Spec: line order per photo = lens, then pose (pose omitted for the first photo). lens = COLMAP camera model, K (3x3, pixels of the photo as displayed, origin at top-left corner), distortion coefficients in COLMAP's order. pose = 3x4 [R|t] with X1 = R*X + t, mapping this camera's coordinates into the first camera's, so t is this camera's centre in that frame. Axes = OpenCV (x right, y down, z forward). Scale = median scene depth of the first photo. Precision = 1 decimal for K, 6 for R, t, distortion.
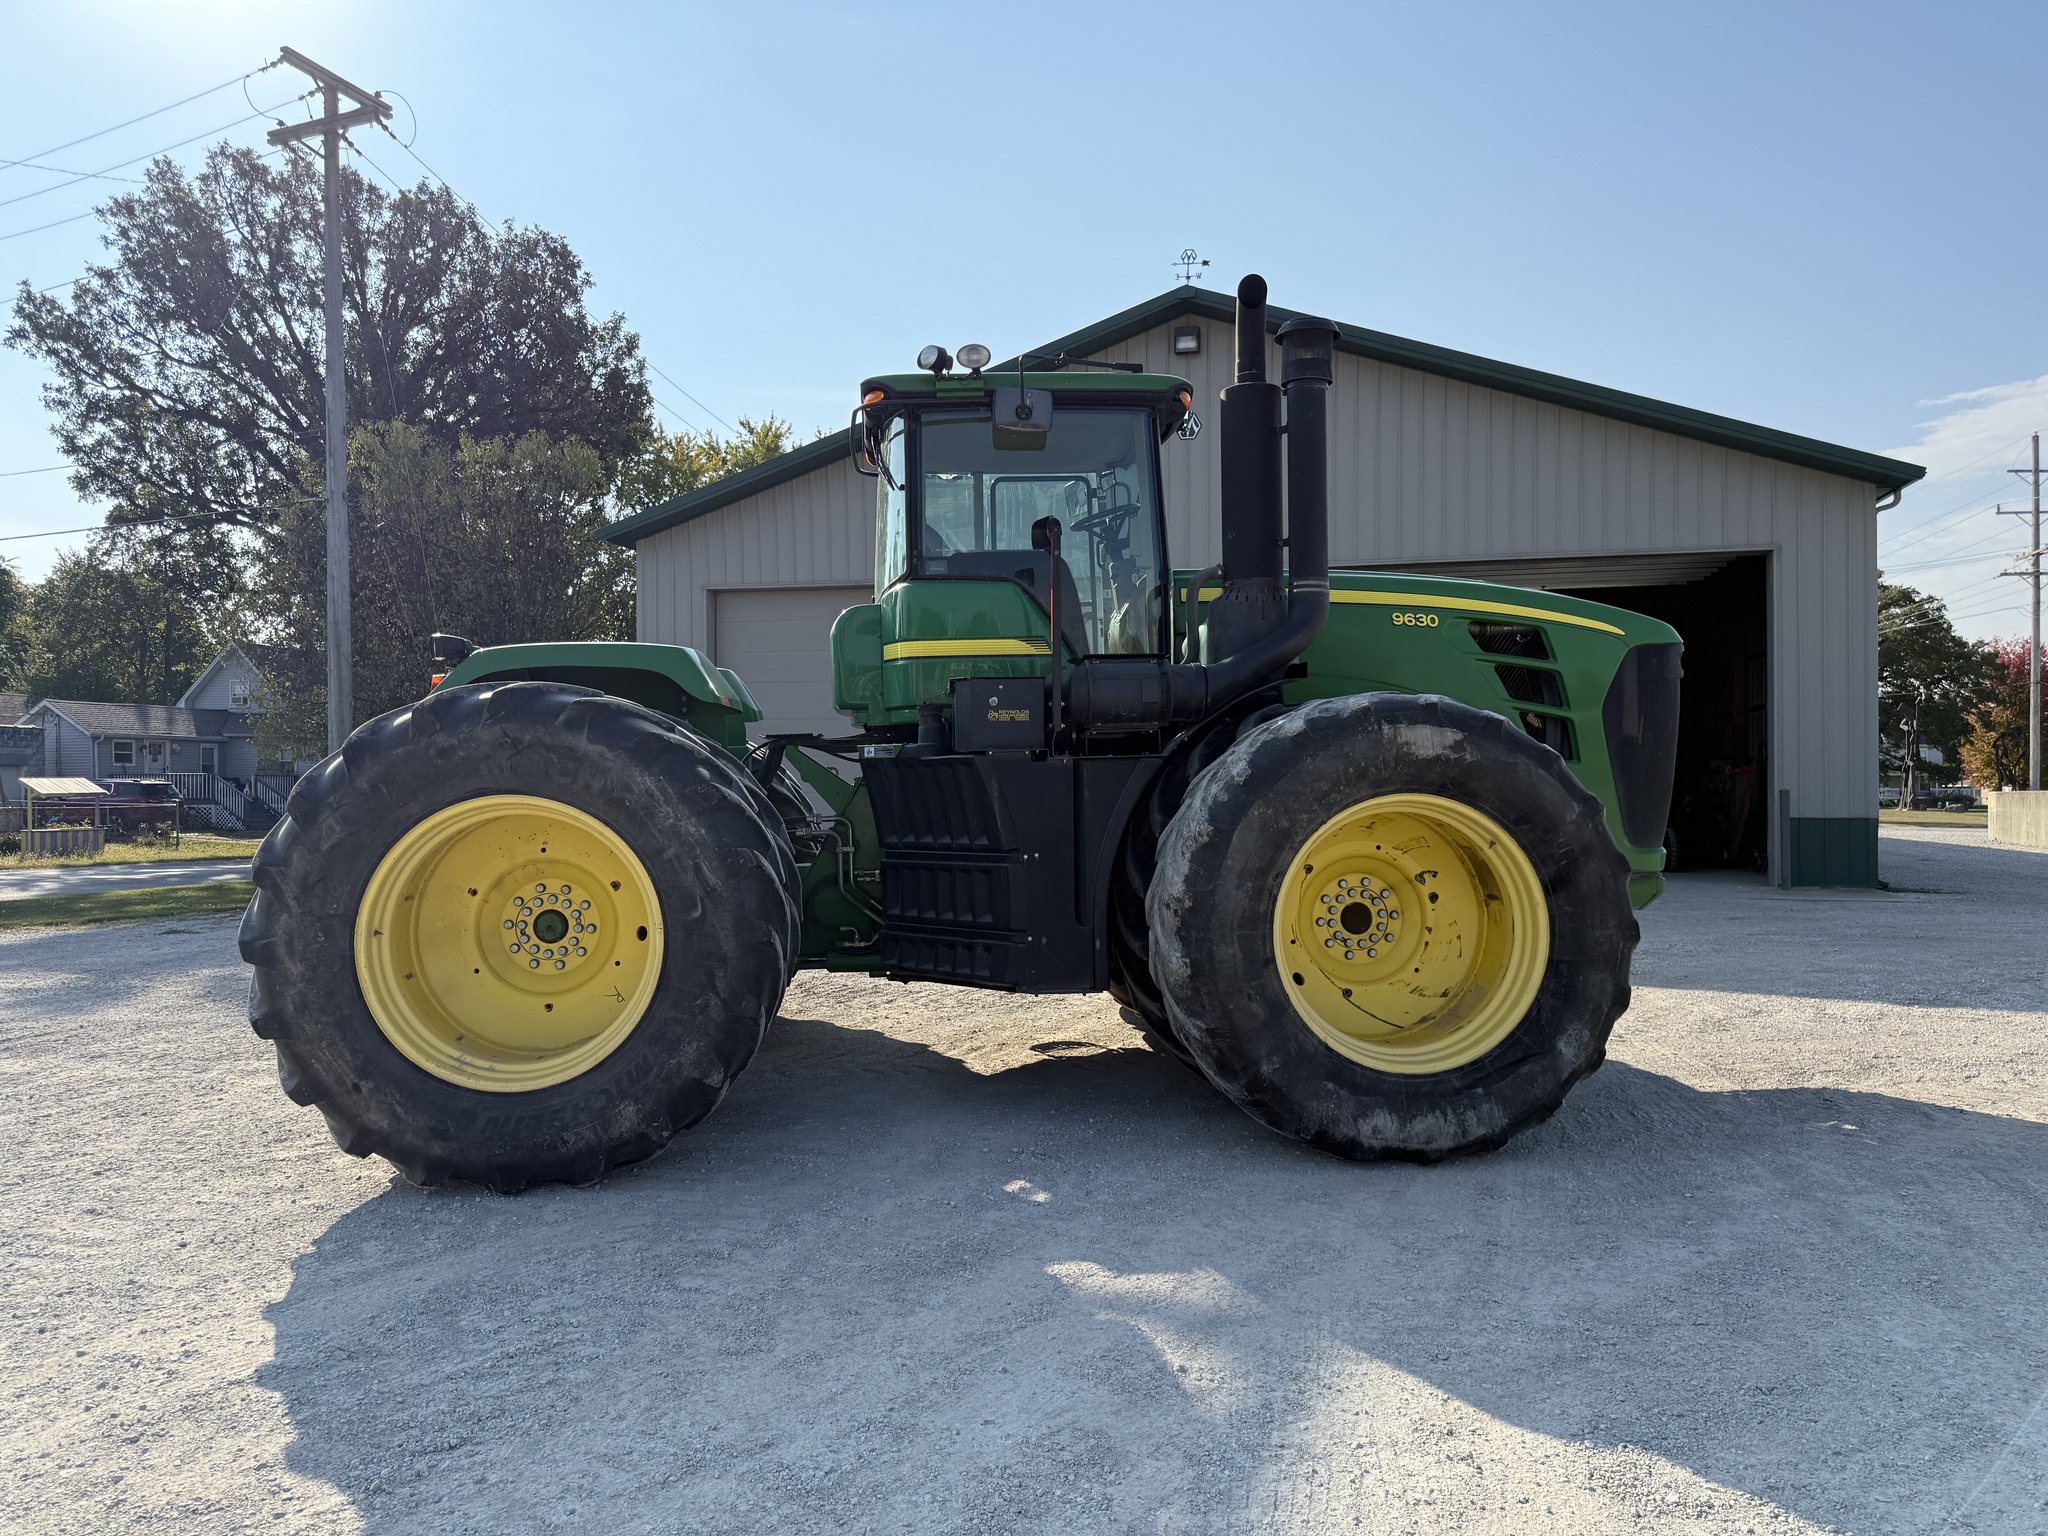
lens RADIAL K [[1455.9, 0, 1015.3], [0, 1455.9, 774.3], [0, 0, 1]] dist [0.043979, -0.061389]
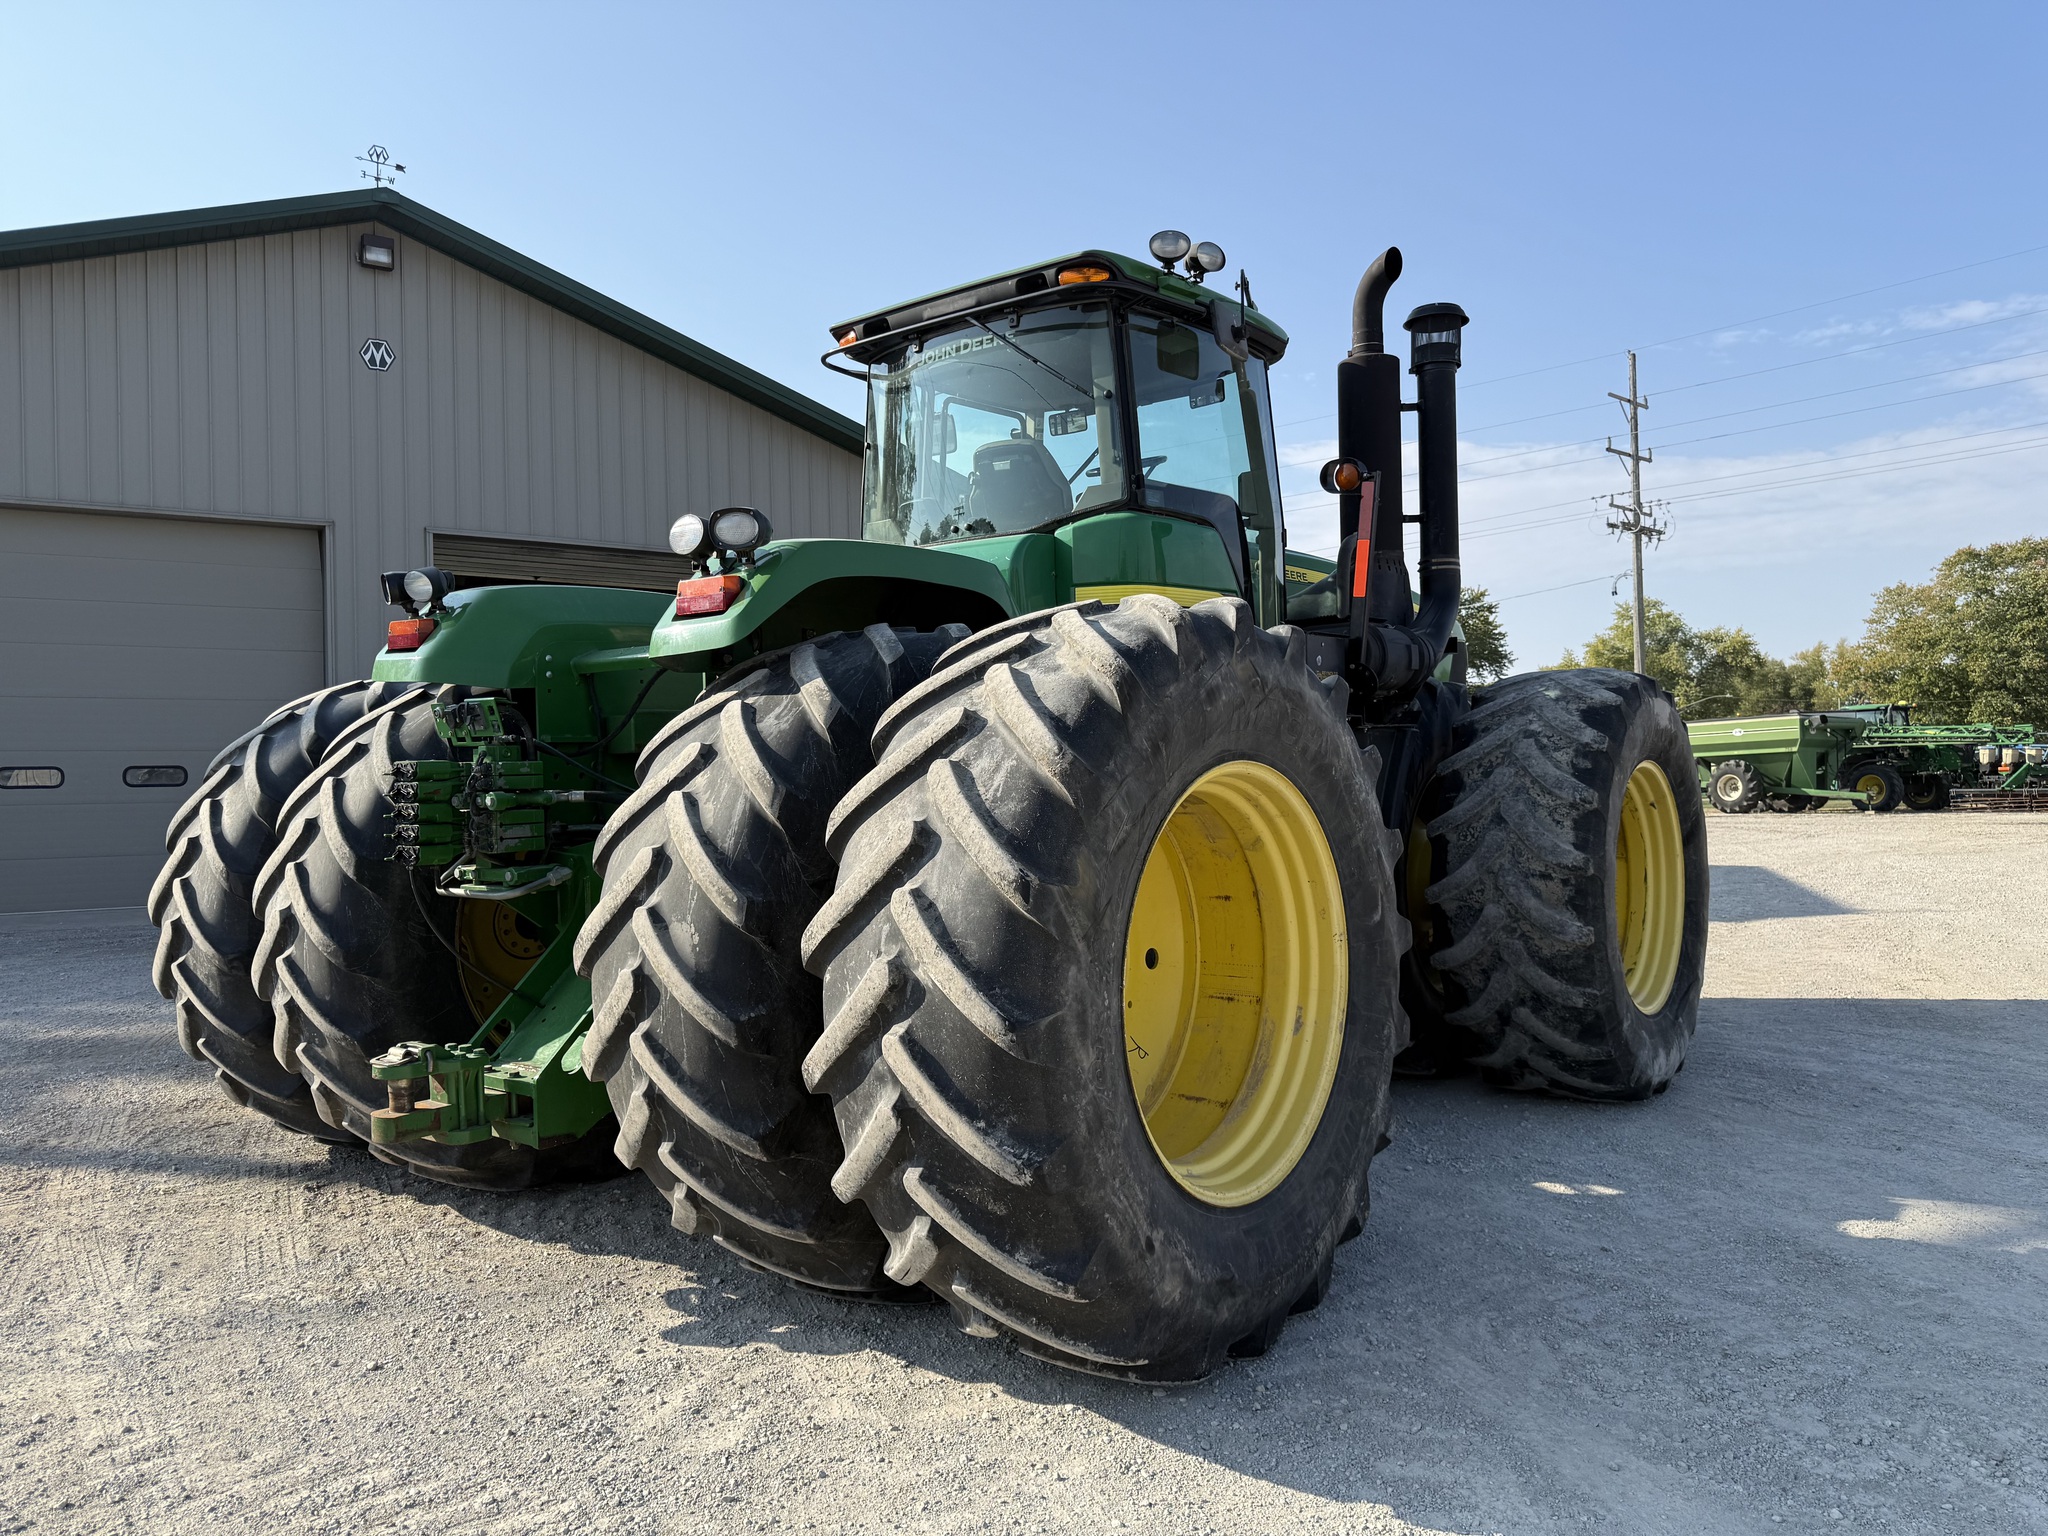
lens RADIAL K [[1455.9, 0, 1021.3], [0, 1455.9, 758.2], [0, 0, 1]] dist [0.043979, -0.061389]
pose [[0.690965, 0.002091, 0.722885, -0.903190], [0.009013, 0.999893, -0.011508, 0.020160], [-0.722832, 0.014467, 0.690873, 0.608984]]
